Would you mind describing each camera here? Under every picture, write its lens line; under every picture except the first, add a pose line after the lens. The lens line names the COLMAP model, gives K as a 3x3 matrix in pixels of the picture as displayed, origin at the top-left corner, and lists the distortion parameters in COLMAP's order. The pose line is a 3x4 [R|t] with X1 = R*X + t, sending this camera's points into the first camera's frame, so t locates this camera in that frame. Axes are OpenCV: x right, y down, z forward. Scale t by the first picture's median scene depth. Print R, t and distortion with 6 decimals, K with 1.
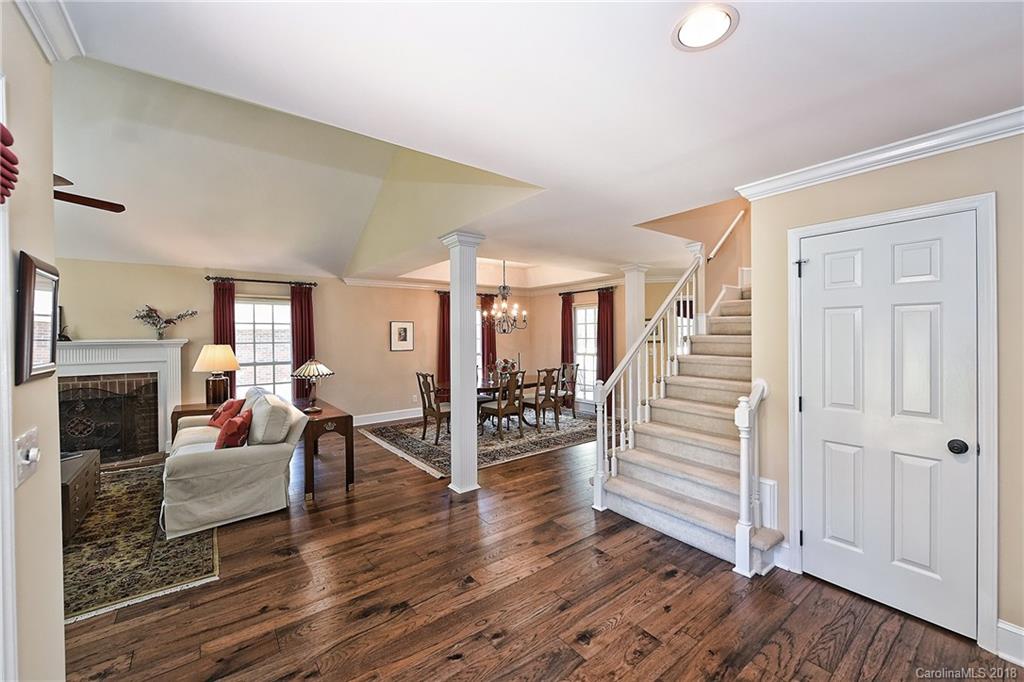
lens RADIAL K [[407.2, 0, 509.4], [0, 407.2, 337.3], [0, 0, 1]] dist [0.004337, -0.000916]
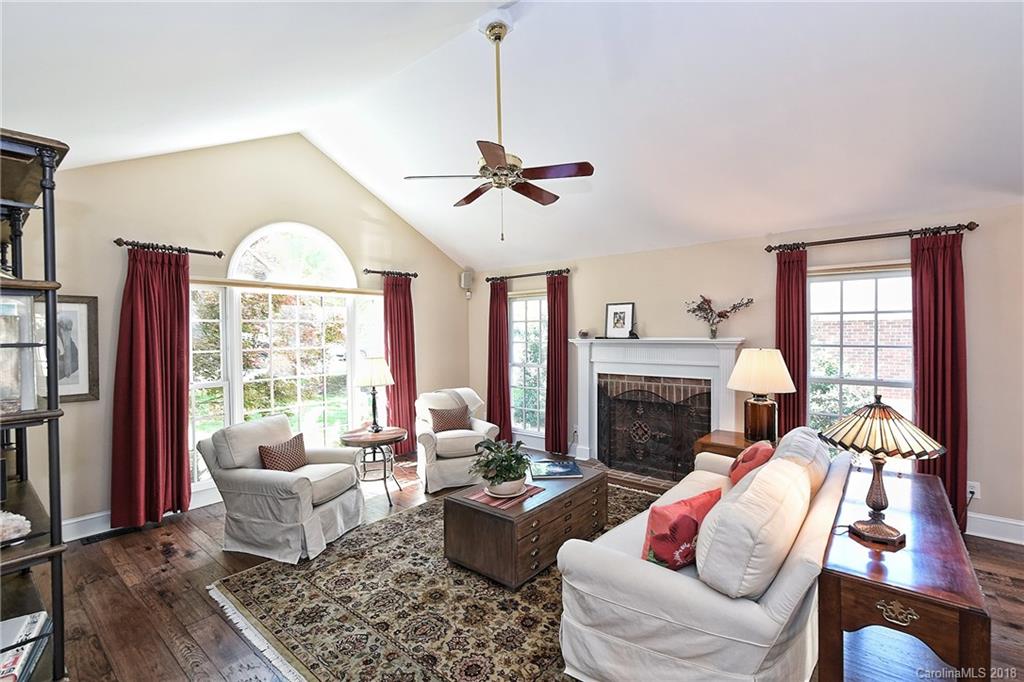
lens RADIAL K [[446.2, 0, 520.9], [0, 446.2, 338.0], [0, 0, 1]] dist [-0.008104, 0.000274]
pose [[0.241788, 0.018221, -0.970158, -0.121778], [0.000453, 0.999821, 0.018891, -0.011270], [0.970329, -0.005007, 0.241737, 0.440422]]
